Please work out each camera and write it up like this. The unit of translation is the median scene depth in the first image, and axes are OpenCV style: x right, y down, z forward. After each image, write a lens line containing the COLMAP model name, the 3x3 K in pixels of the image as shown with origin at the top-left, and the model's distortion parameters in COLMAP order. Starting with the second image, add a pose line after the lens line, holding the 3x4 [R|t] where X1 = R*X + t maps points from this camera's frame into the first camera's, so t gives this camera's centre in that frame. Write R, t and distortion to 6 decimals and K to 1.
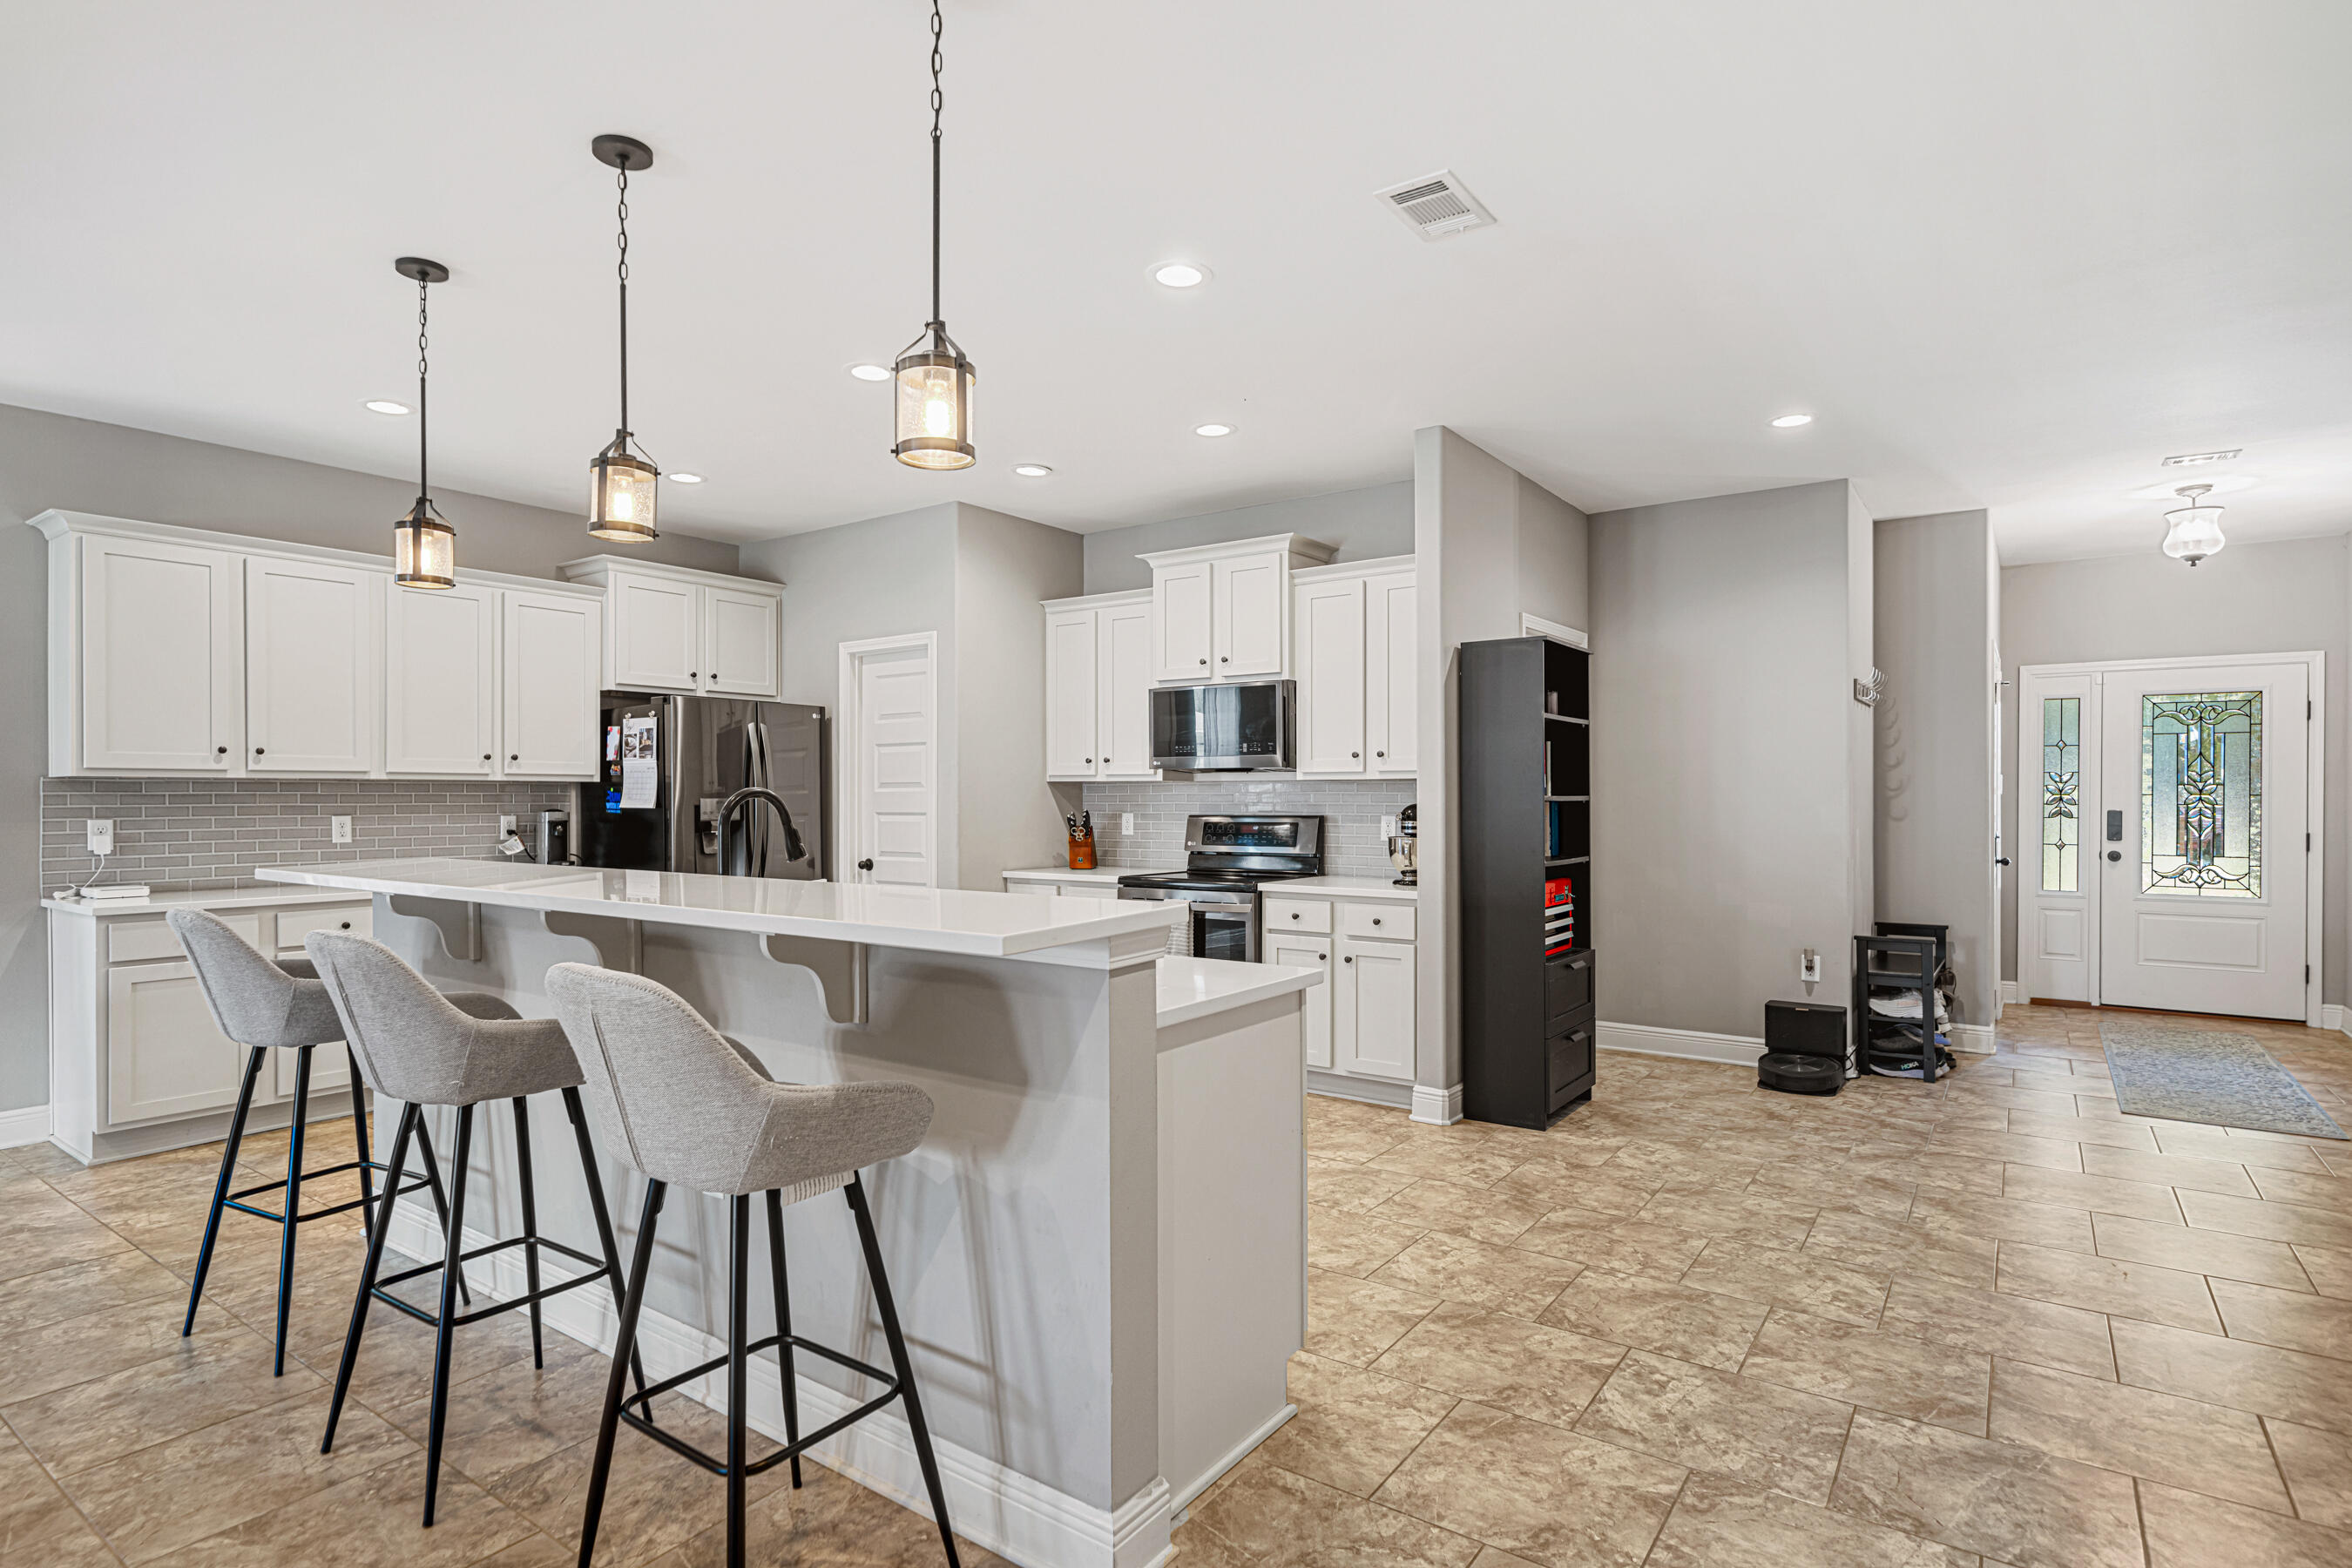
lens RADIAL K [[1194.7, 0, 1166.7], [0, 1194.7, 797.7], [0, 0, 1]] dist [0.000601, 0.000320]
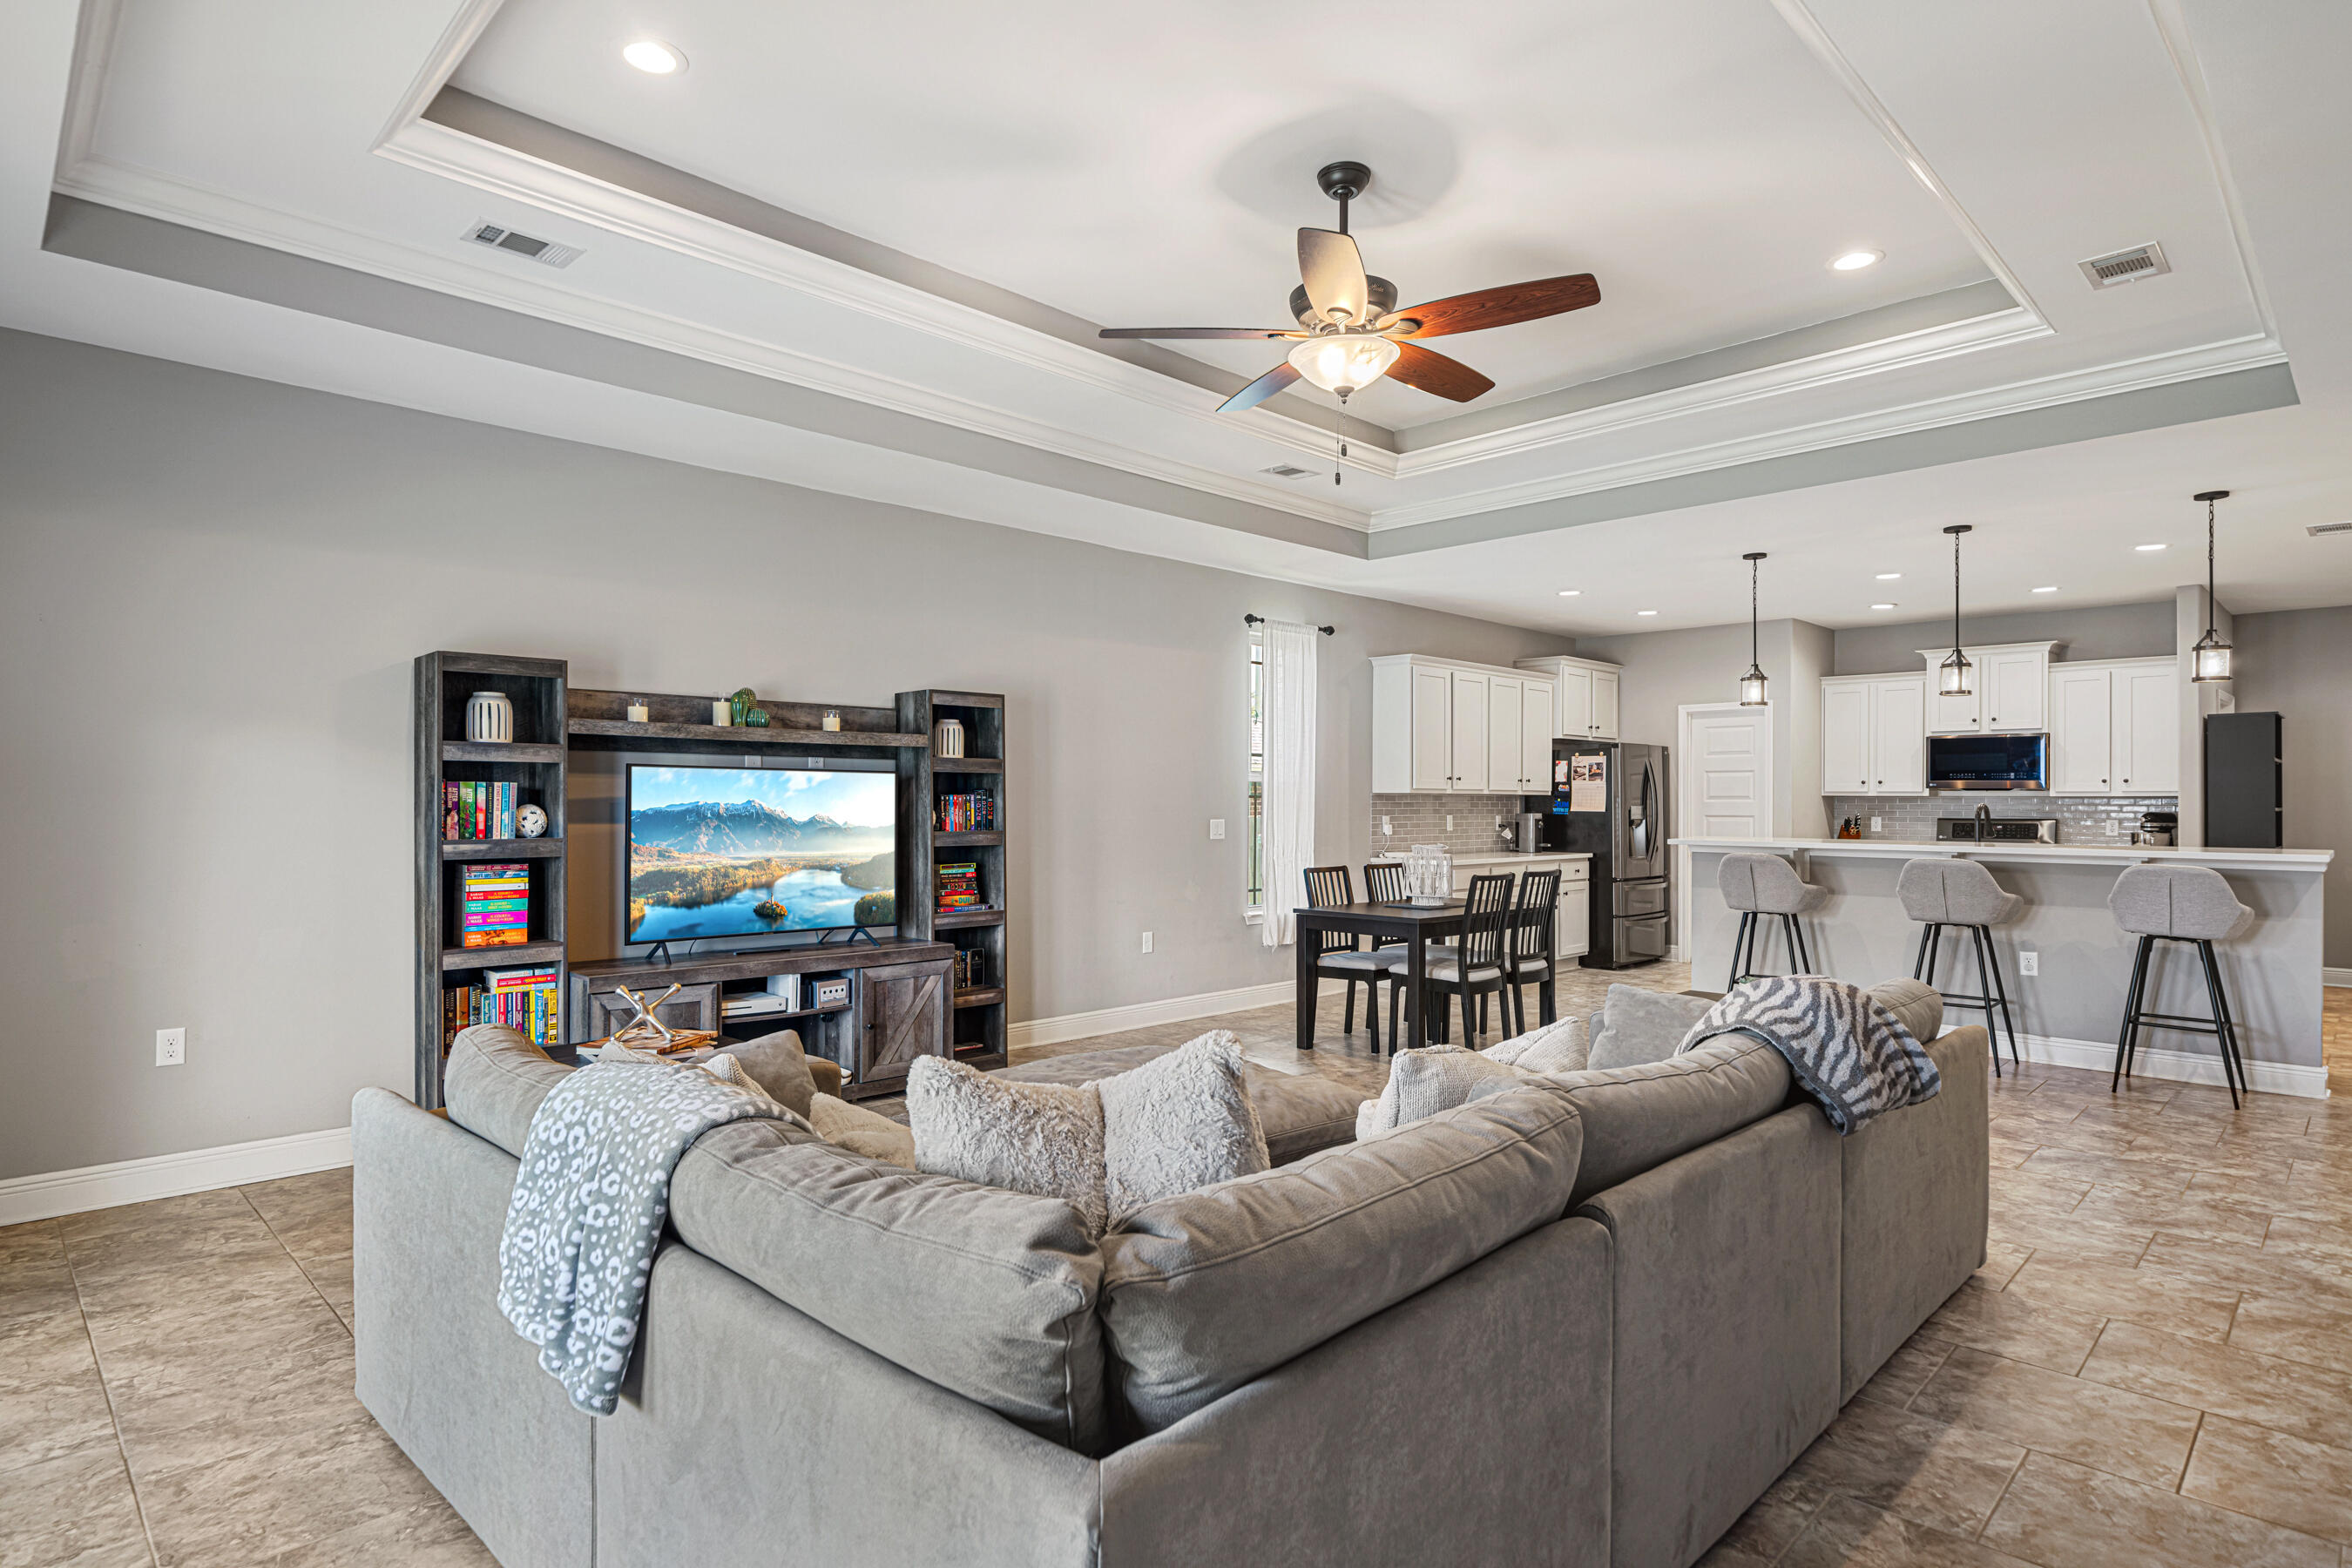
lens RADIAL K [[1238.1, 0, 1161.9], [0, 1238.1, 801.6], [0, 0, 1]] dist [0.001423, -0.000727]
pose [[0.986502, 0.005350, -0.163663, -0.743783], [-0.005329, 0.999986, 0.000564, -0.002751], [0.163664, 0.000316, 0.986516, -0.761659]]
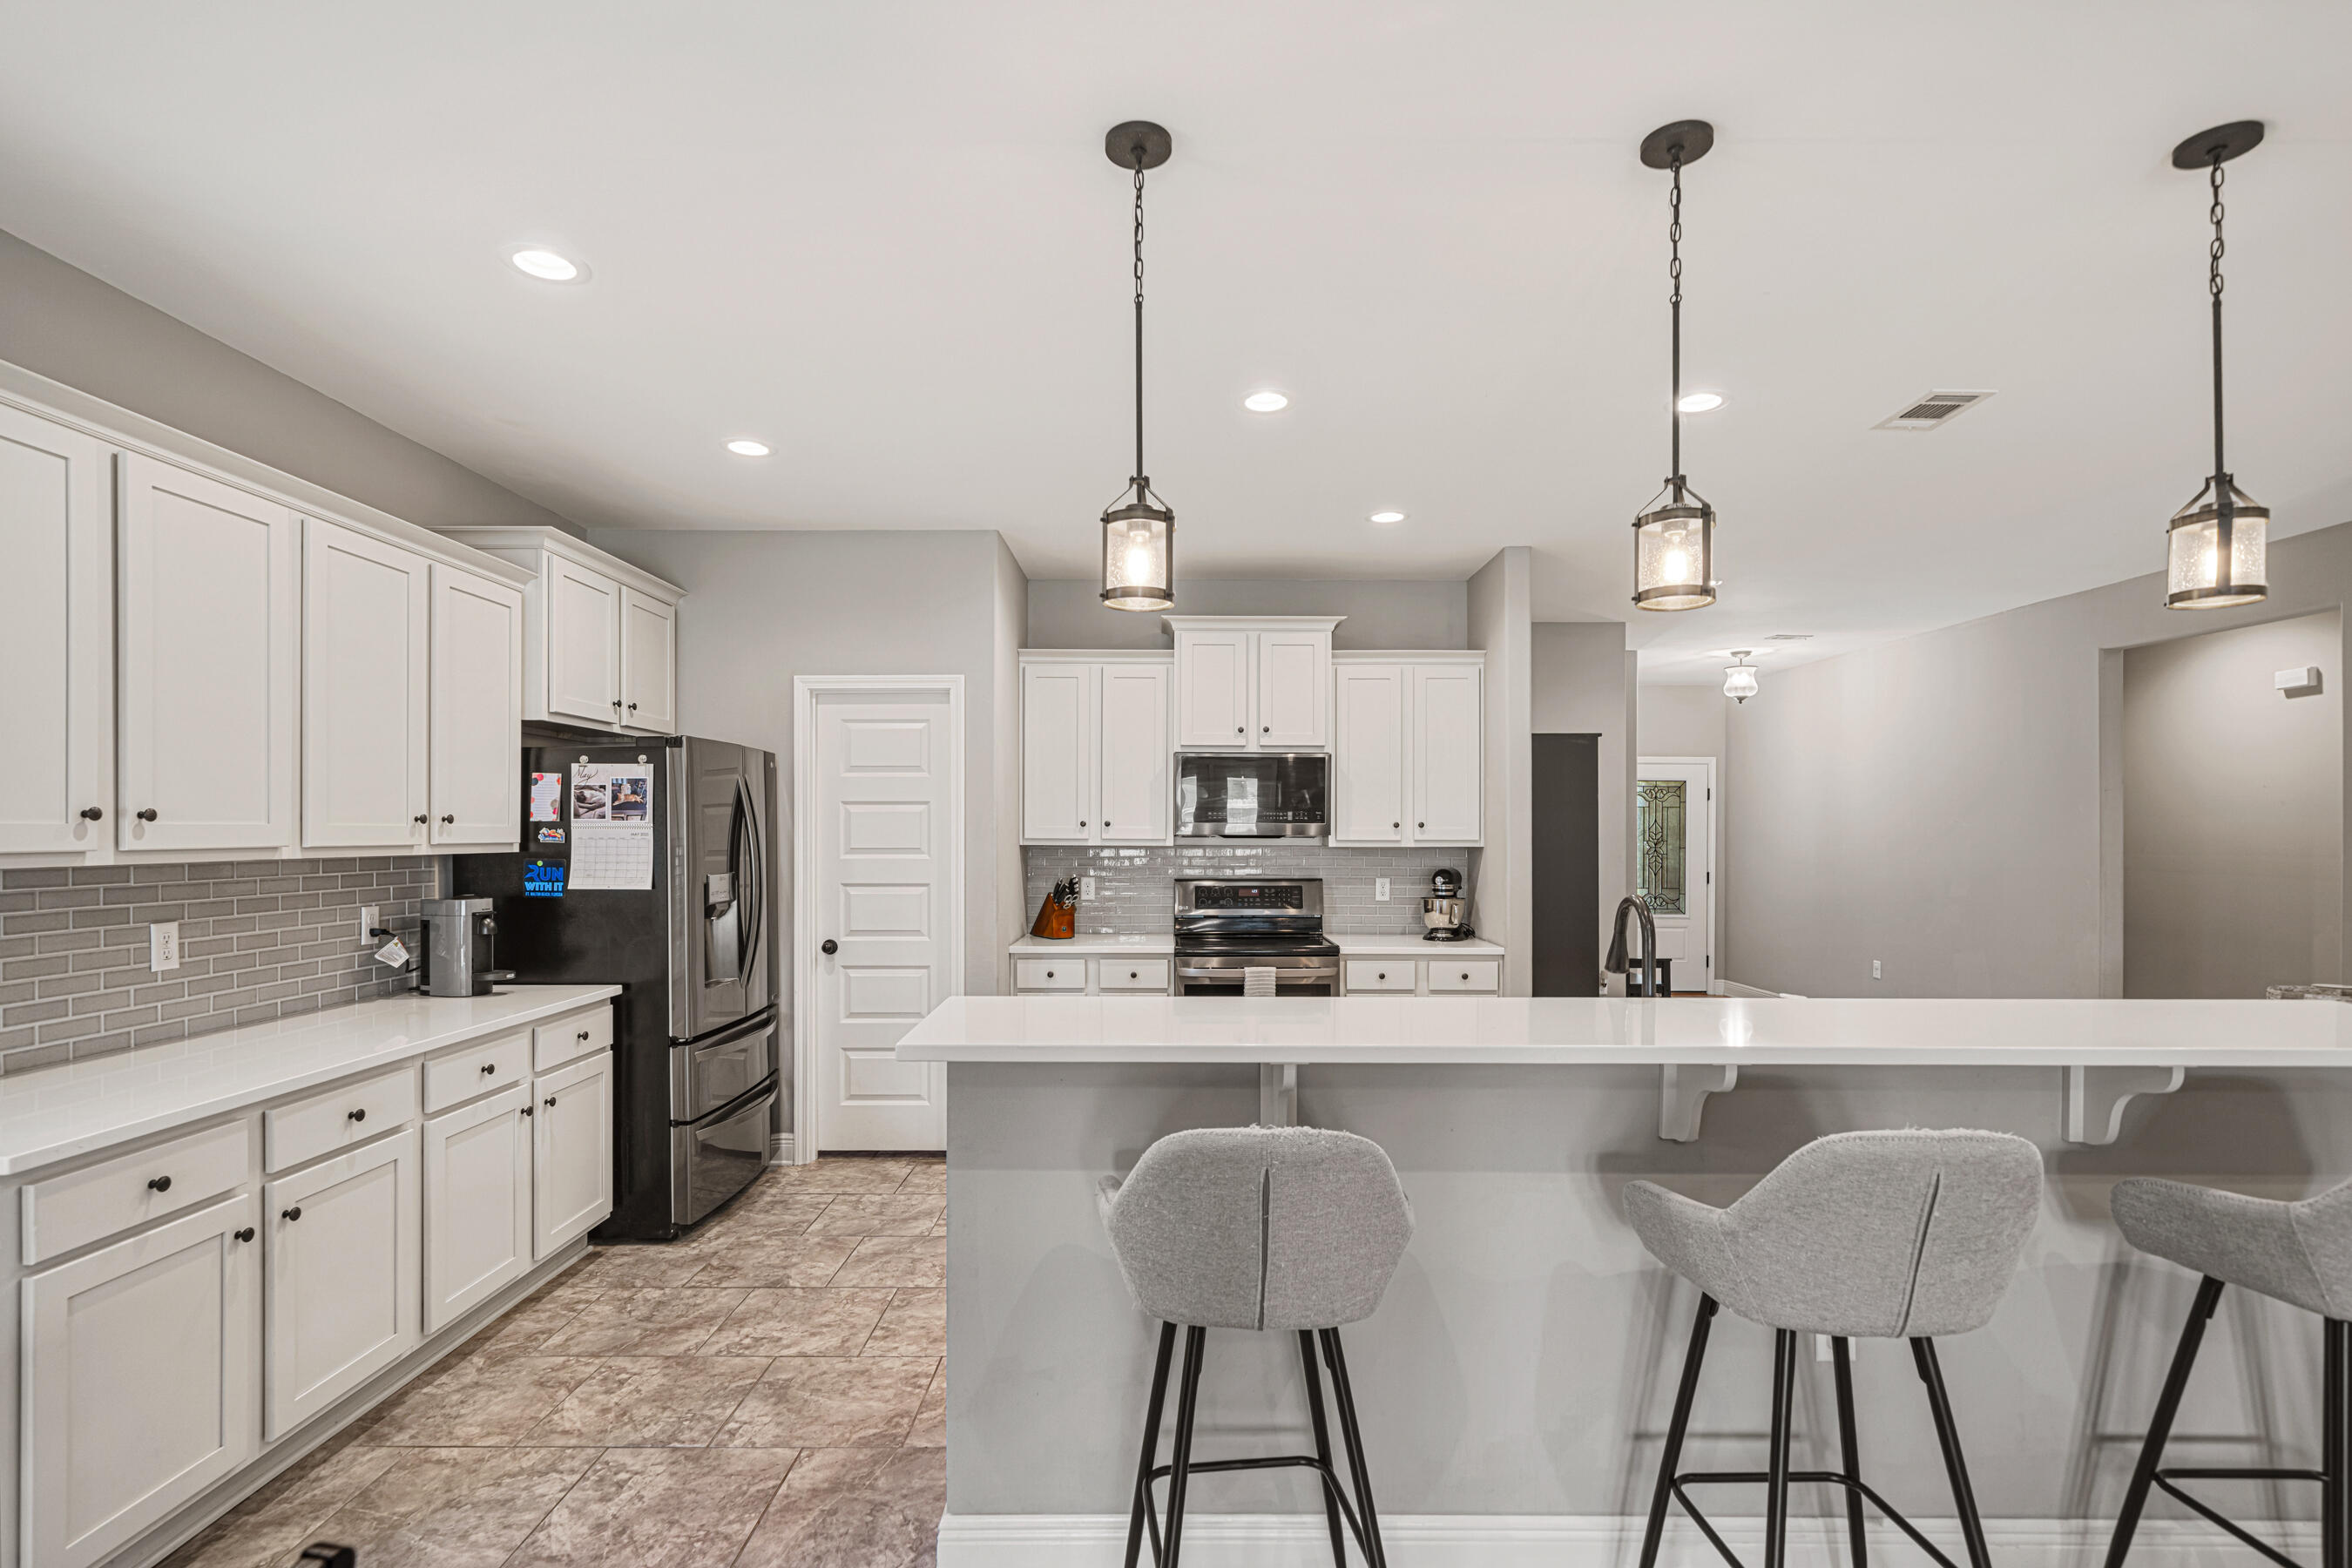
lens RADIAL K [[1104.5, 0, 1163.7], [0, 1104.5, 828.7], [0, 0, 1]] dist [-0.000367, 0.000223]
pose [[0.813620, 0.003469, 0.581387, -0.561248], [-0.003350, 0.999994, -0.001278, -0.028254], [-0.581387, -0.000908, 0.813626, 0.272233]]
